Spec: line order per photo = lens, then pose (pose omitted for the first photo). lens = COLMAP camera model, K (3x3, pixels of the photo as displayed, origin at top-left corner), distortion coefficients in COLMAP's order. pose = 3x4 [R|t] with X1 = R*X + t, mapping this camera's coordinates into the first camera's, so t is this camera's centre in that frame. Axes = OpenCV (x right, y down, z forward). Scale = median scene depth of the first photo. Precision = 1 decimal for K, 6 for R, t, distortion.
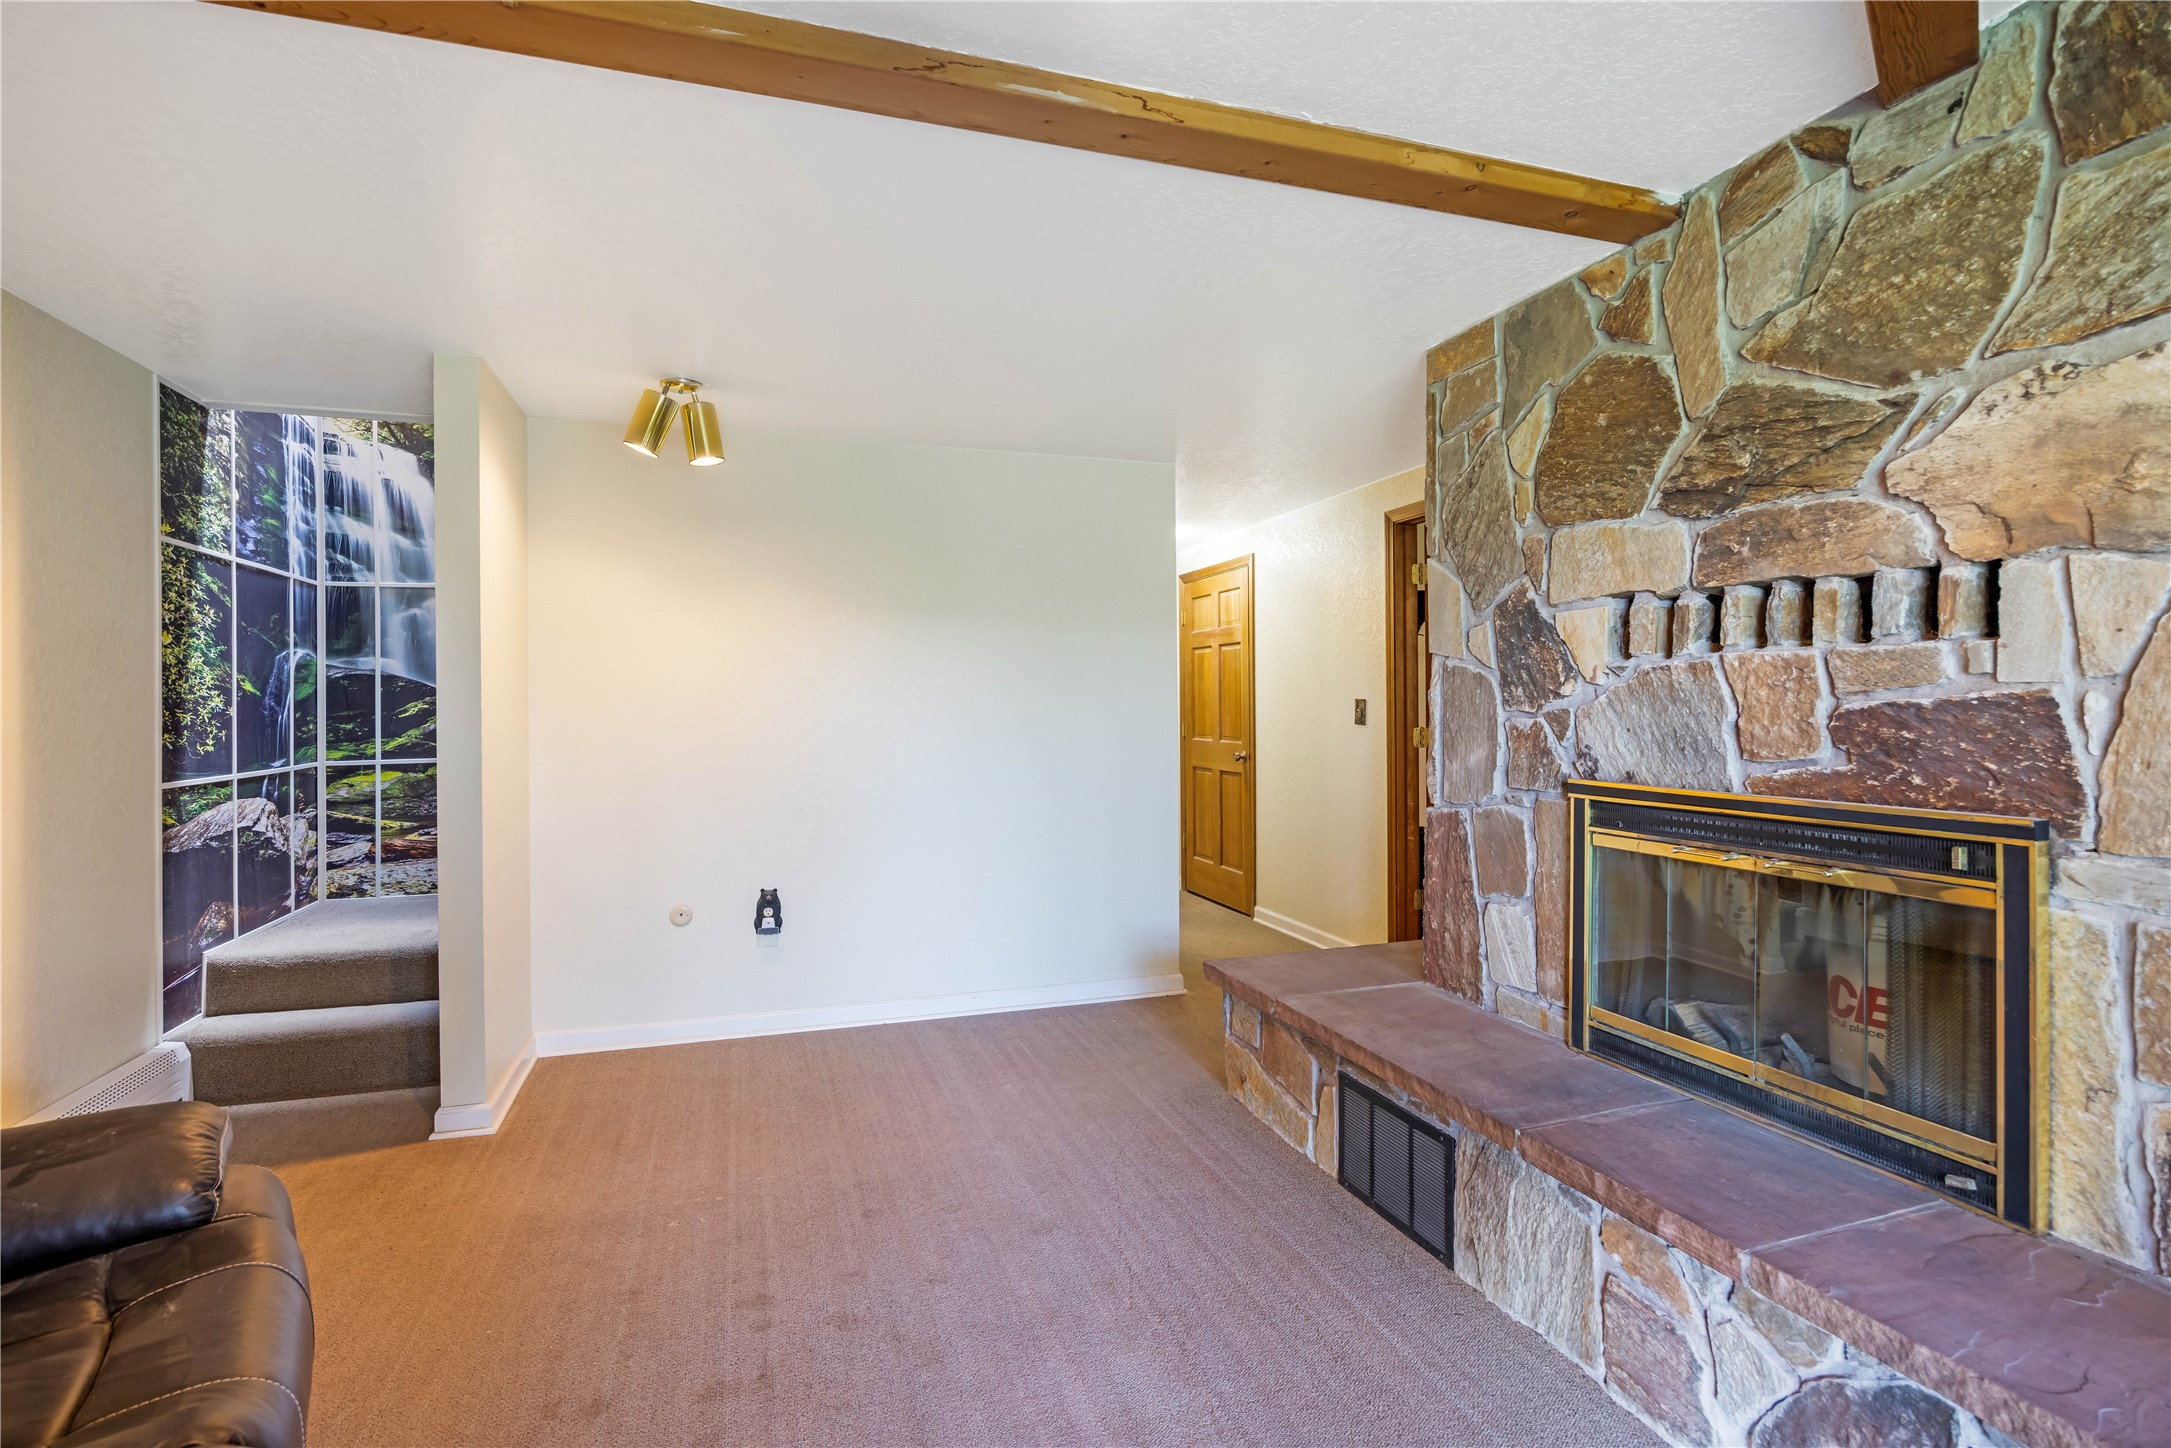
lens RADIAL K [[978.2, 0, 1075.9], [0, 978.2, 706.2], [0, 0, 1]] dist [-0.021285, 0.001321]
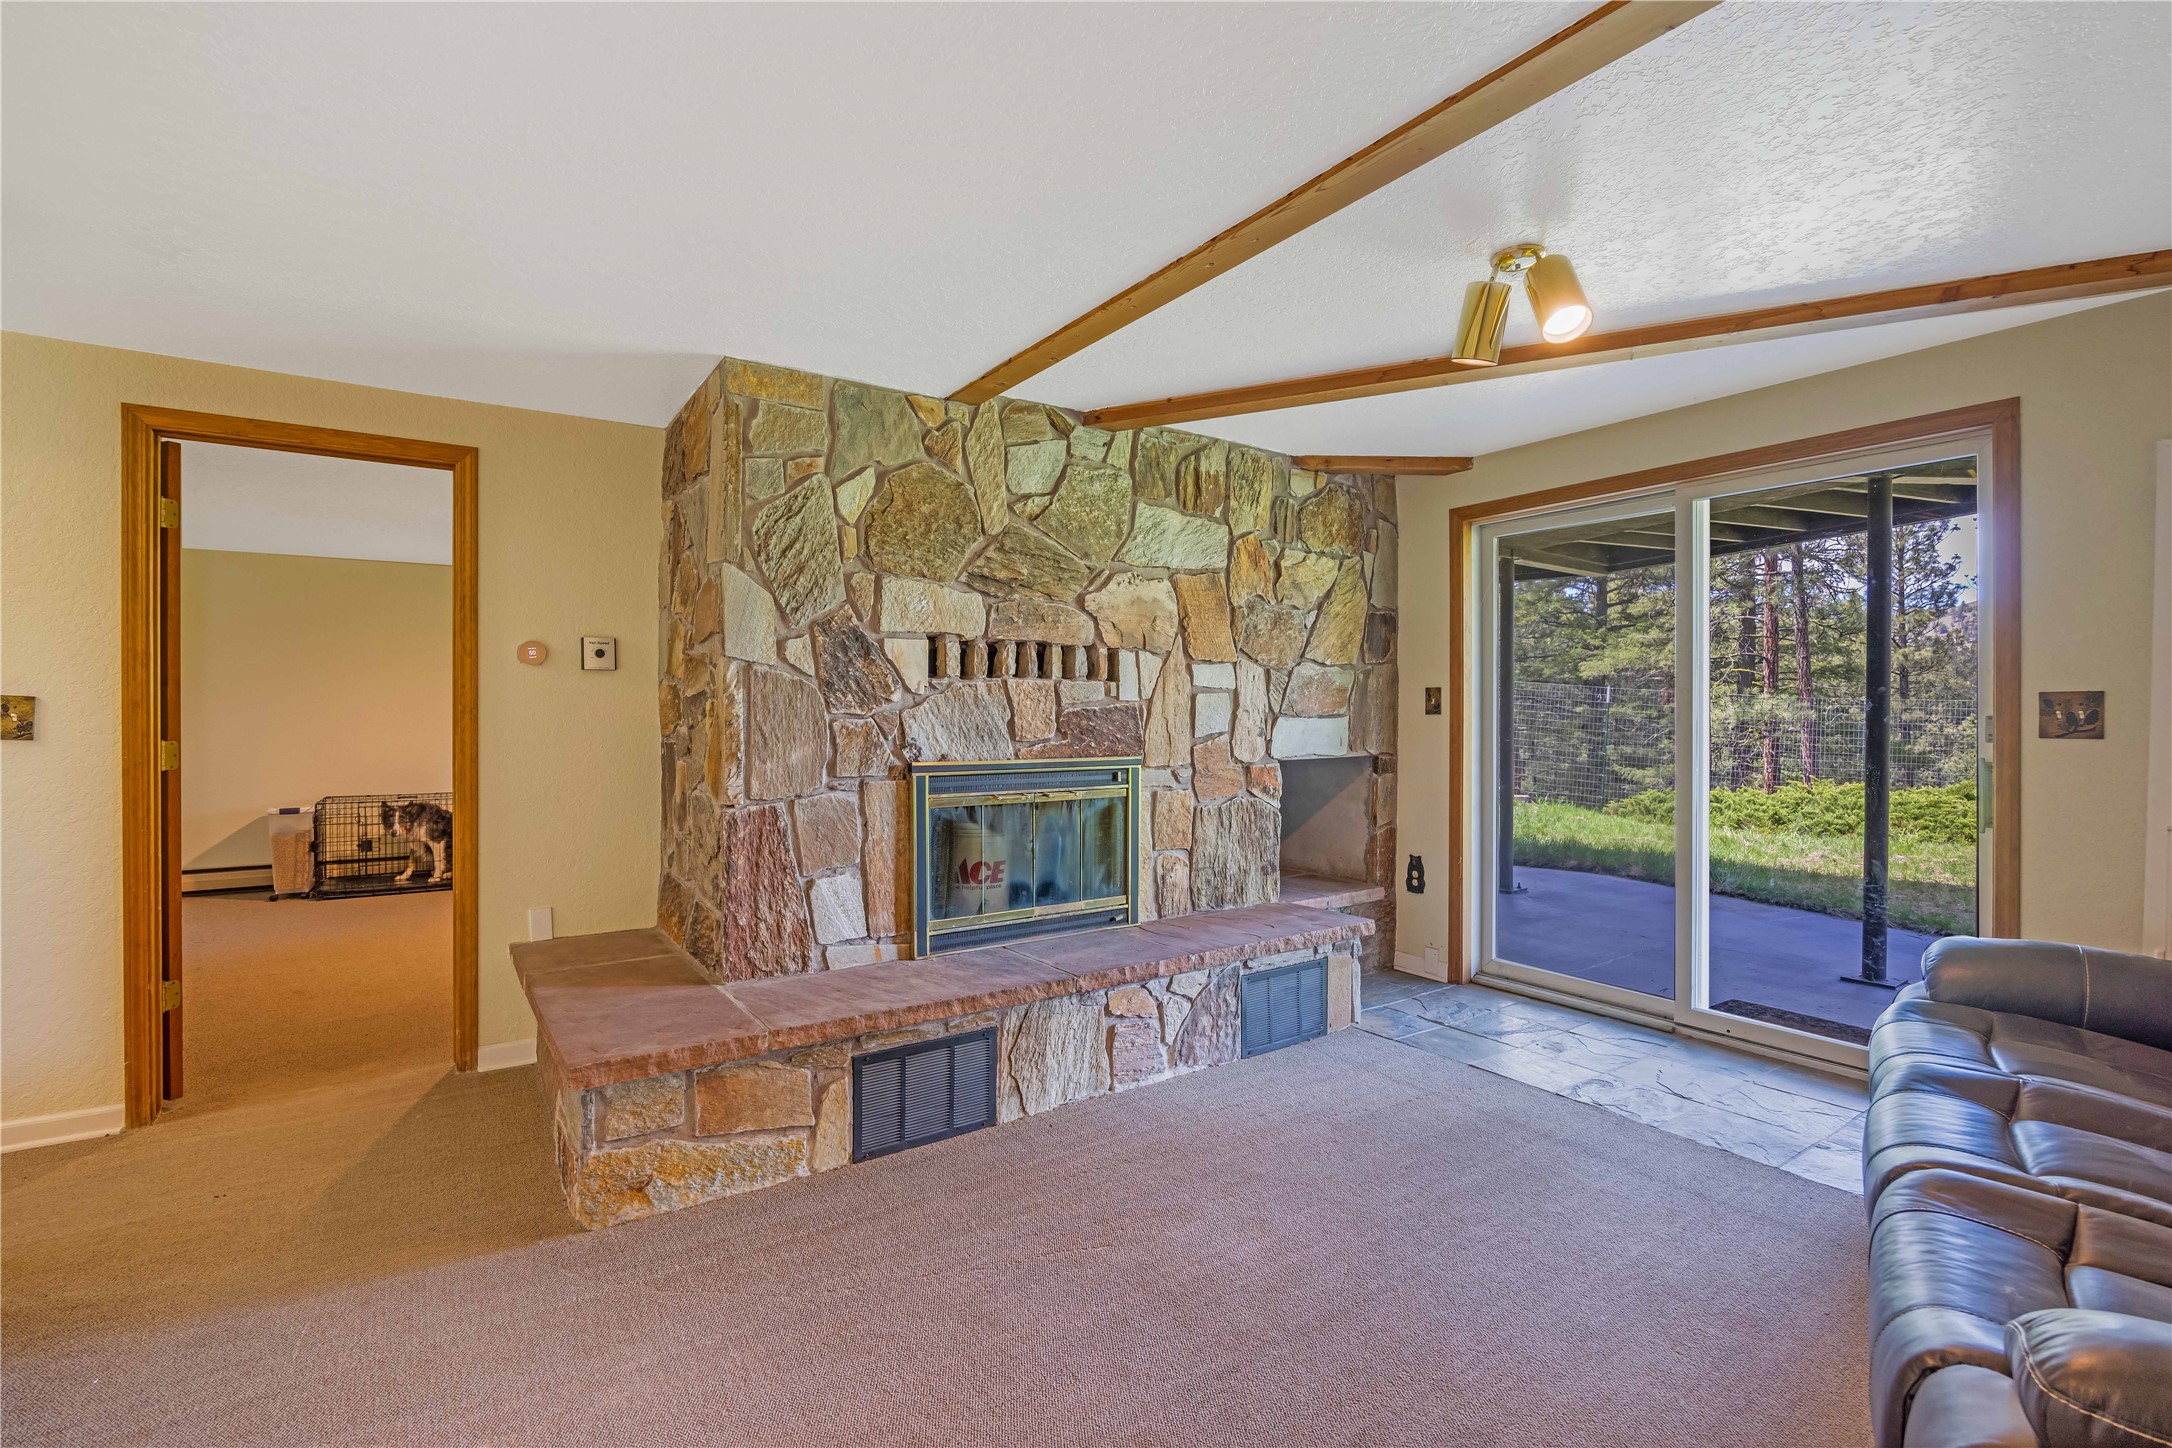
lens RADIAL K [[930.4, 0, 1070.7], [0, 930.4, 716.3], [0, 0, 1]] dist [-0.023046, 0.000237]
pose [[-0.236869, 0.005209, 0.971528, -0.841072], [0.001161, 0.999986, -0.005079, 0.017177], [-0.971541, -0.000075, -0.236871, 1.131810]]
